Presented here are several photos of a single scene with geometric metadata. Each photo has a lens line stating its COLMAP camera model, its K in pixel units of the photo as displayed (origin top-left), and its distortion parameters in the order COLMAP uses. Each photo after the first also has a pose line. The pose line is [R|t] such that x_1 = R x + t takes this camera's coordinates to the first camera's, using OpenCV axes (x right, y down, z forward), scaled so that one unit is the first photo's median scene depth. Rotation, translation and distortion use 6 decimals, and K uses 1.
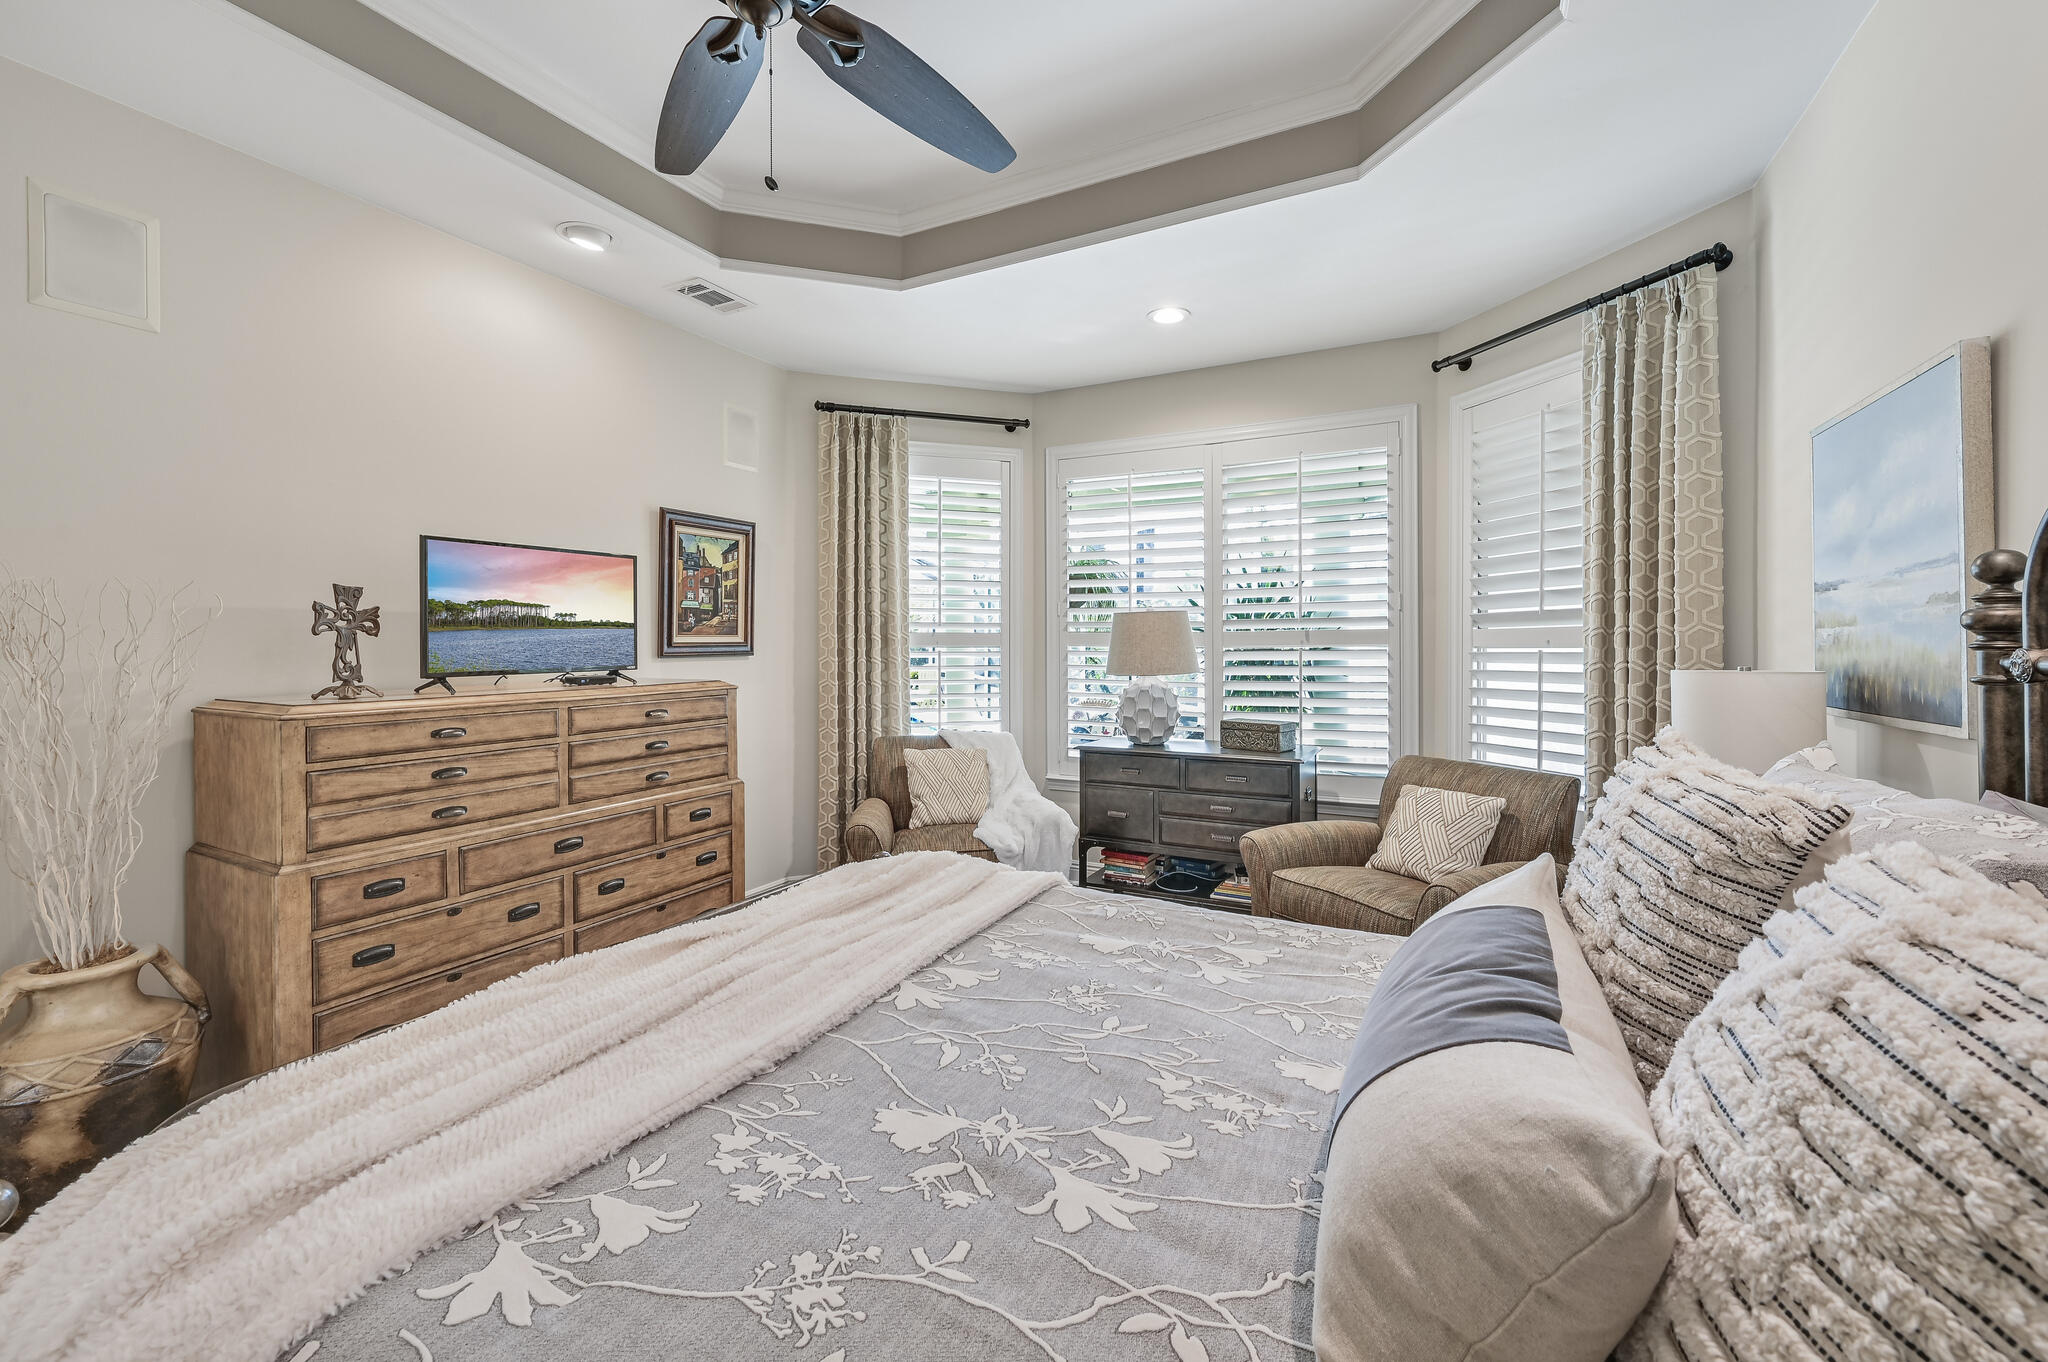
lens RADIAL K [[817.7, 0, 991.4], [0, 817.7, 643.0], [0, 0, 1]] dist [-0.002434, 0.000239]
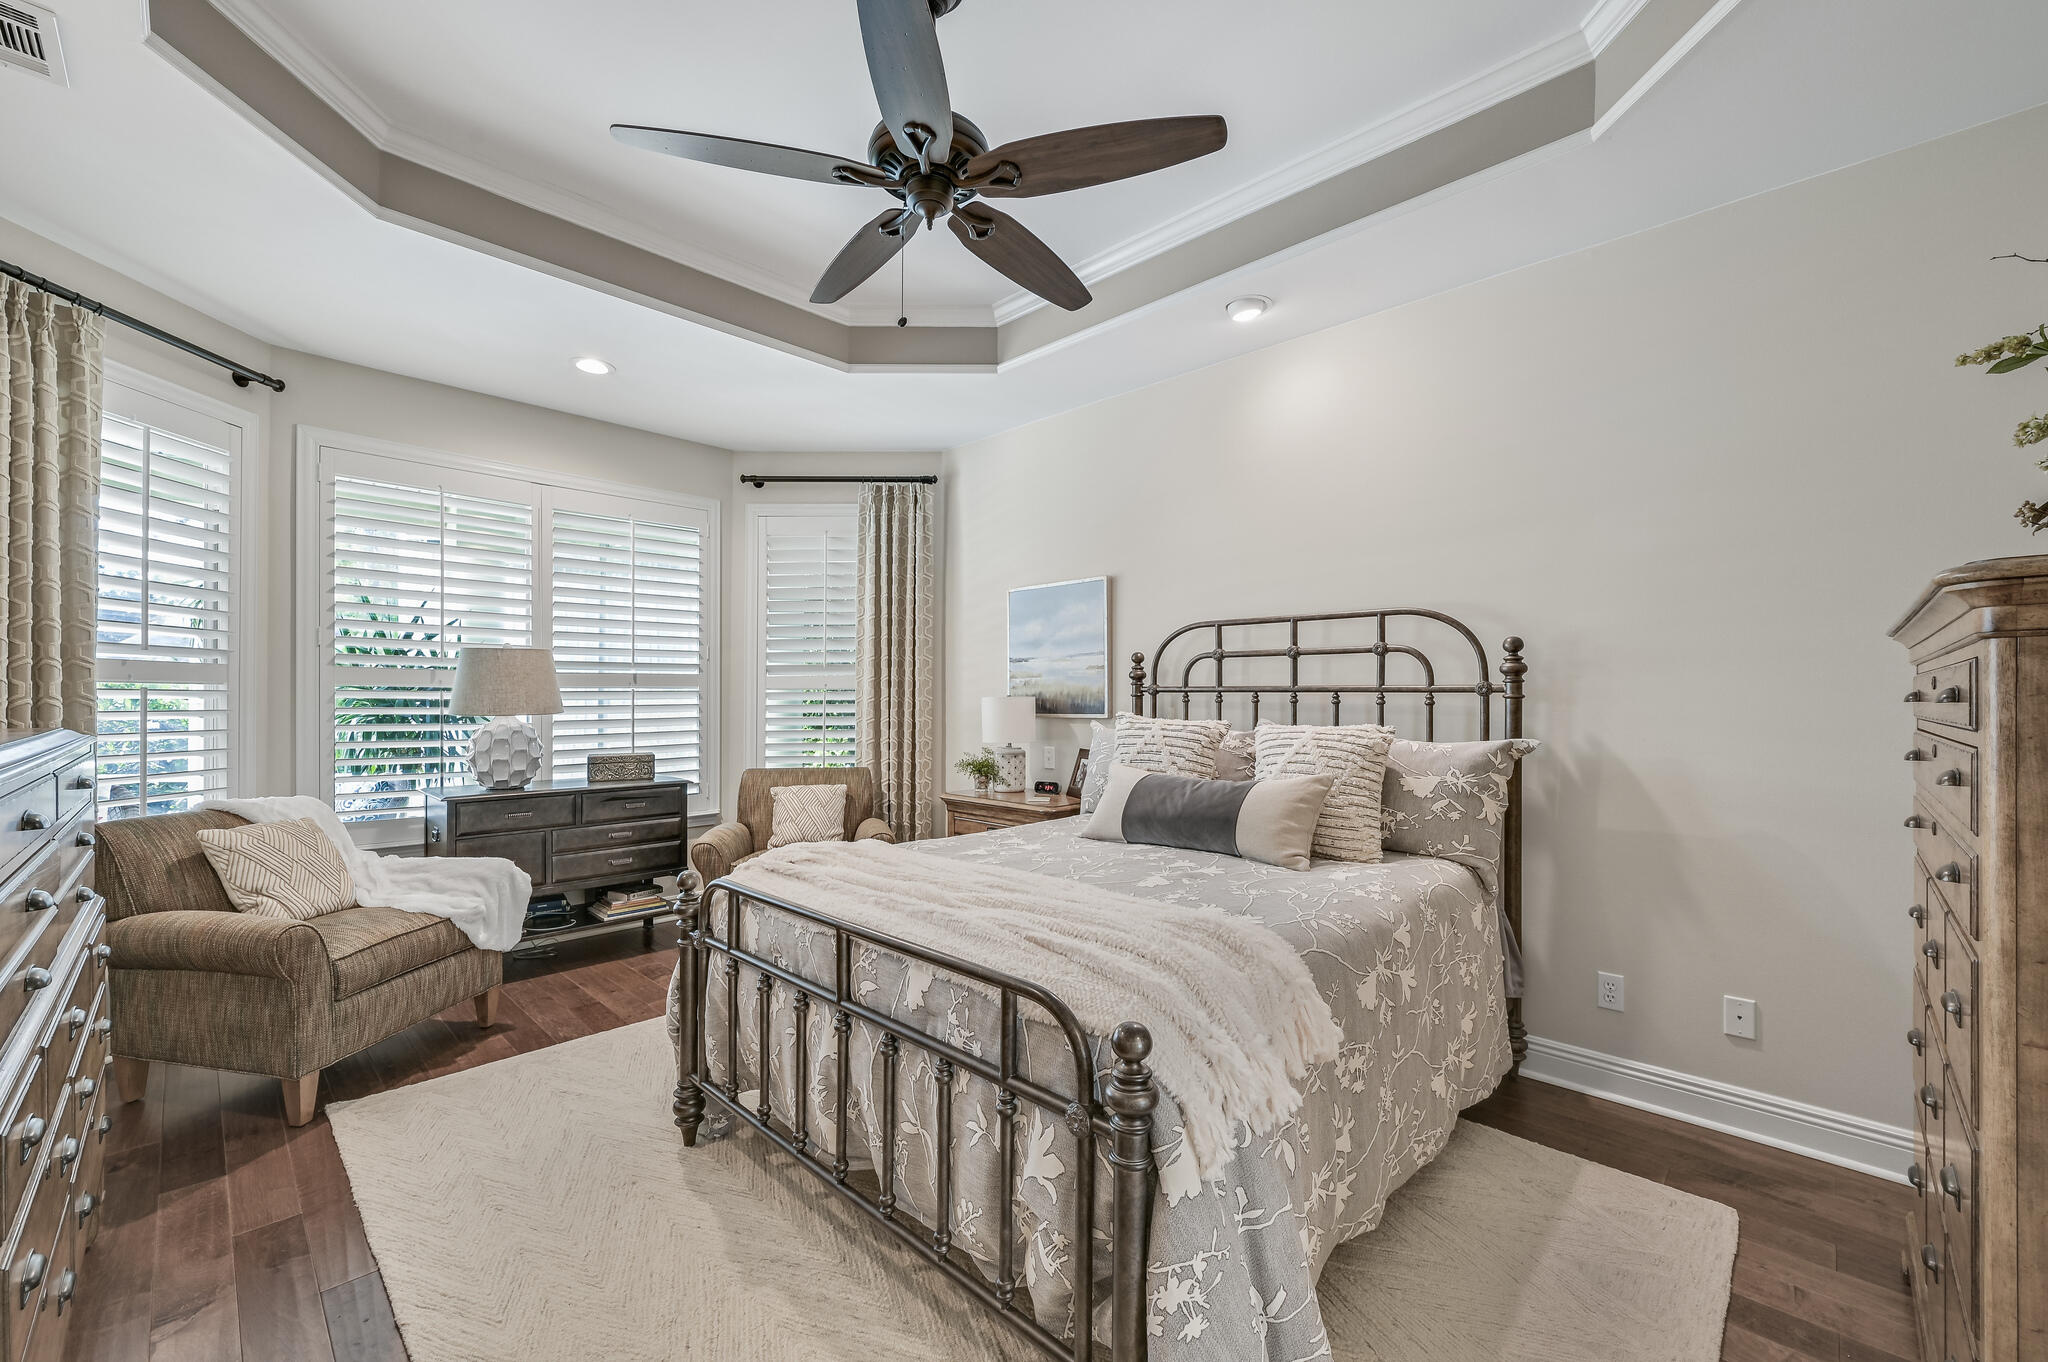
lens RADIAL K [[817.7, 0, 1016.5], [0, 817.7, 693.4], [0, 0, 1]] dist [-0.002434, 0.000239]
pose [[0.298522, 0.003820, 0.954395, -0.576741], [-0.003380, 0.999990, -0.002945, 0.015956], [-0.954397, -0.002346, 0.298532, 0.164290]]
